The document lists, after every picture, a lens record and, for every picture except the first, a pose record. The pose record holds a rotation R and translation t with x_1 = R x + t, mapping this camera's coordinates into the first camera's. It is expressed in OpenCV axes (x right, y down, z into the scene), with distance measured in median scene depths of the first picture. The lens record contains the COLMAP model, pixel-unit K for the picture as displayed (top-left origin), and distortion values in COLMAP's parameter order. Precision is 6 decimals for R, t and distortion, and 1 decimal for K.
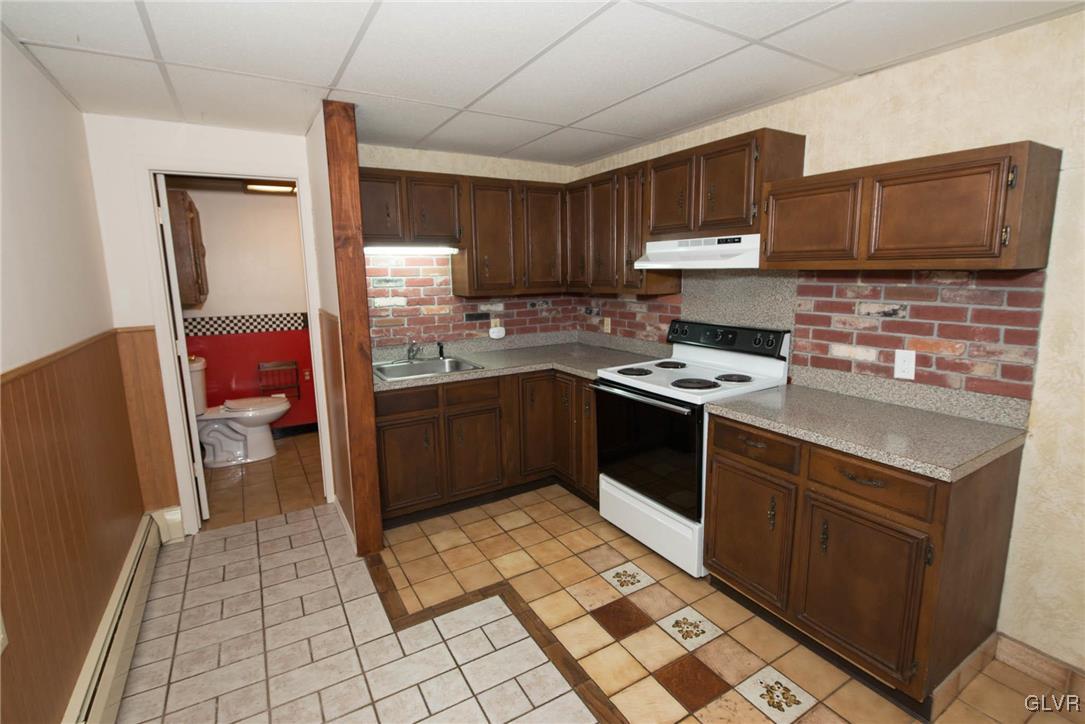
lens RADIAL K [[516.1, 0, 547.5], [0, 516.1, 352.5], [0, 0, 1]] dist [-0.006229, -0.004054]
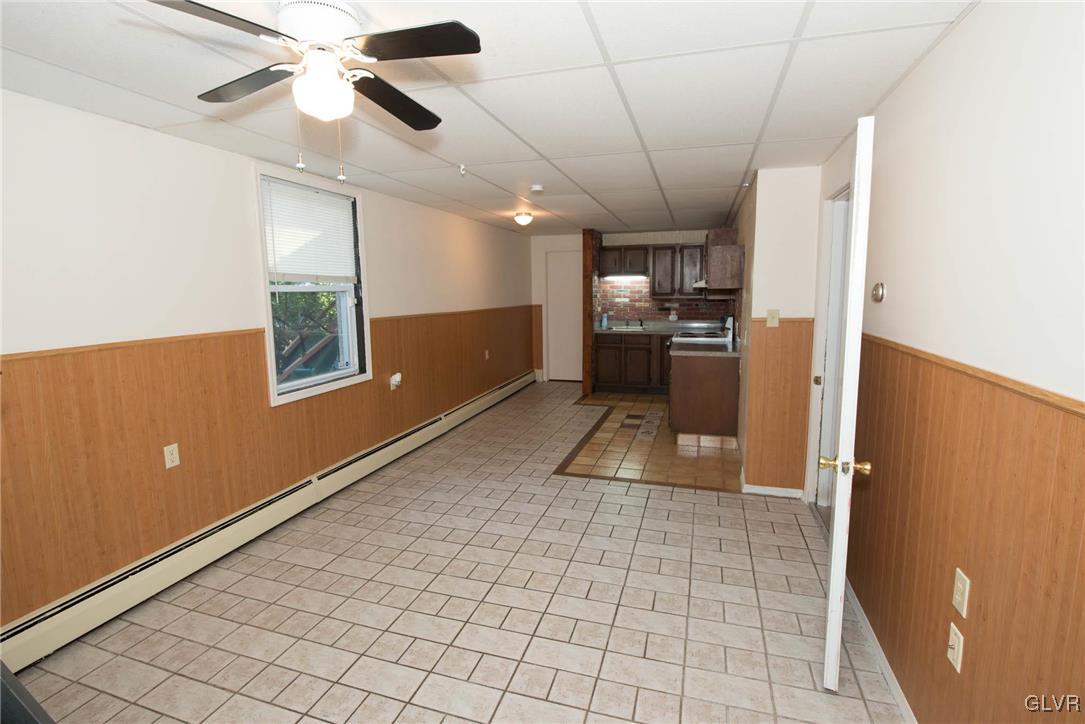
lens RADIAL K [[516.1, 0, 547.5], [0, 516.1, 352.5], [0, 0, 1]] dist [-0.006229, -0.004054]
pose [[0.671373, 0.099671, -0.734387, 1.131762], [-0.122768, 0.992182, 0.022425, 0.117167], [0.730881, 0.075103, 0.678361, -0.746195]]
